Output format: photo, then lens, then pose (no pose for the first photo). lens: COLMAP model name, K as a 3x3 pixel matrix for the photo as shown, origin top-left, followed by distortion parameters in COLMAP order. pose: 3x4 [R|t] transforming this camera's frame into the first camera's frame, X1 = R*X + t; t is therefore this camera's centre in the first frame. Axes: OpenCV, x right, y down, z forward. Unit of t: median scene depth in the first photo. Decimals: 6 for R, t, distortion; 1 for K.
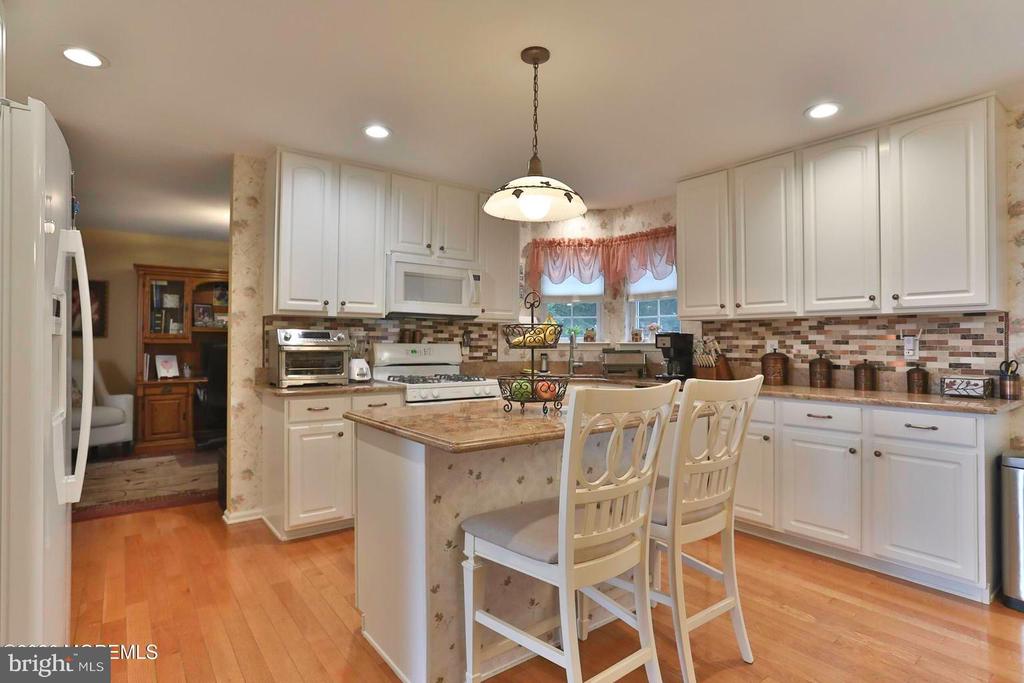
lens RADIAL K [[535.5, 0, 512.7], [0, 535.5, 335.5], [0, 0, 1]] dist [-0.058866, 0.041388]
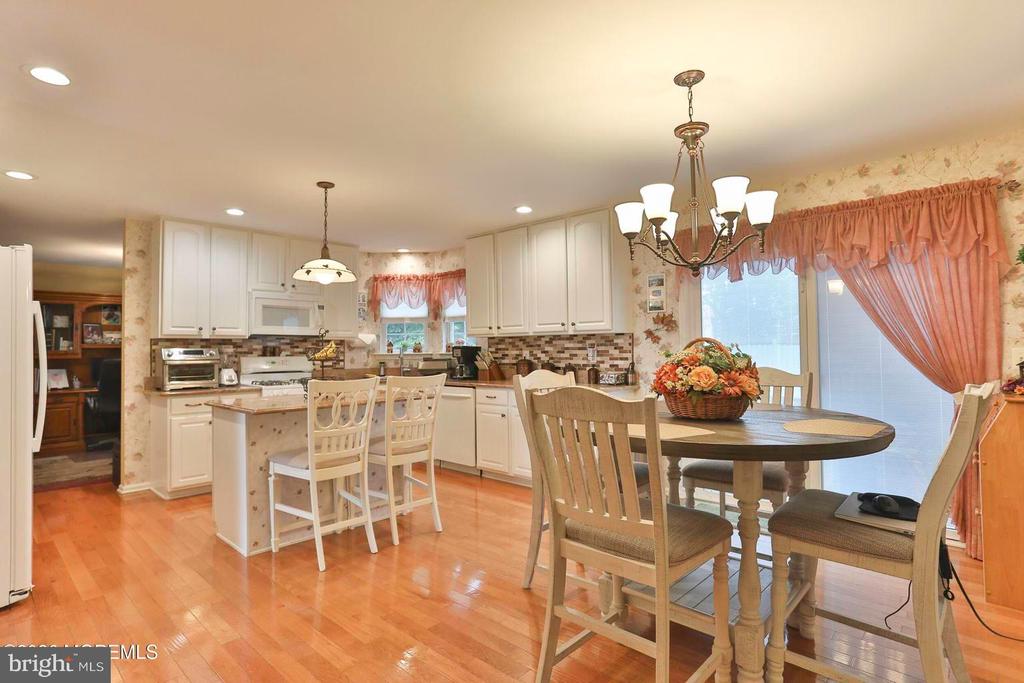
lens RADIAL K [[535.5, 0, 512.7], [0, 535.5, 335.5], [0, 0, 1]] dist [-0.058866, 0.041388]
pose [[0.986601, -0.011156, 0.162771, 0.213015], [0.012925, 0.999868, -0.009817, -0.018870], [-0.162640, 0.011789, 0.986615, -0.453788]]
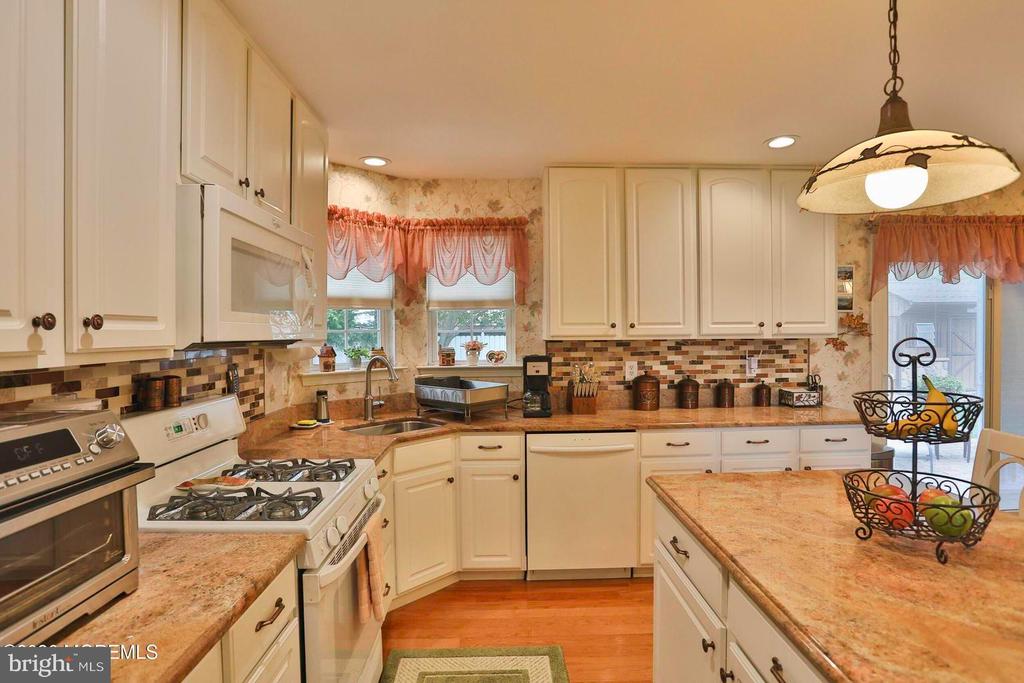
lens RADIAL K [[535.5, 0, 512.7], [0, 535.5, 335.5], [0, 0, 1]] dist [-0.058866, 0.041388]
pose [[0.582567, -0.016987, 0.812605, -0.406355], [-0.000062, 0.999781, 0.020945, -0.056701], [-0.812782, -0.012252, 0.582439, 0.615194]]
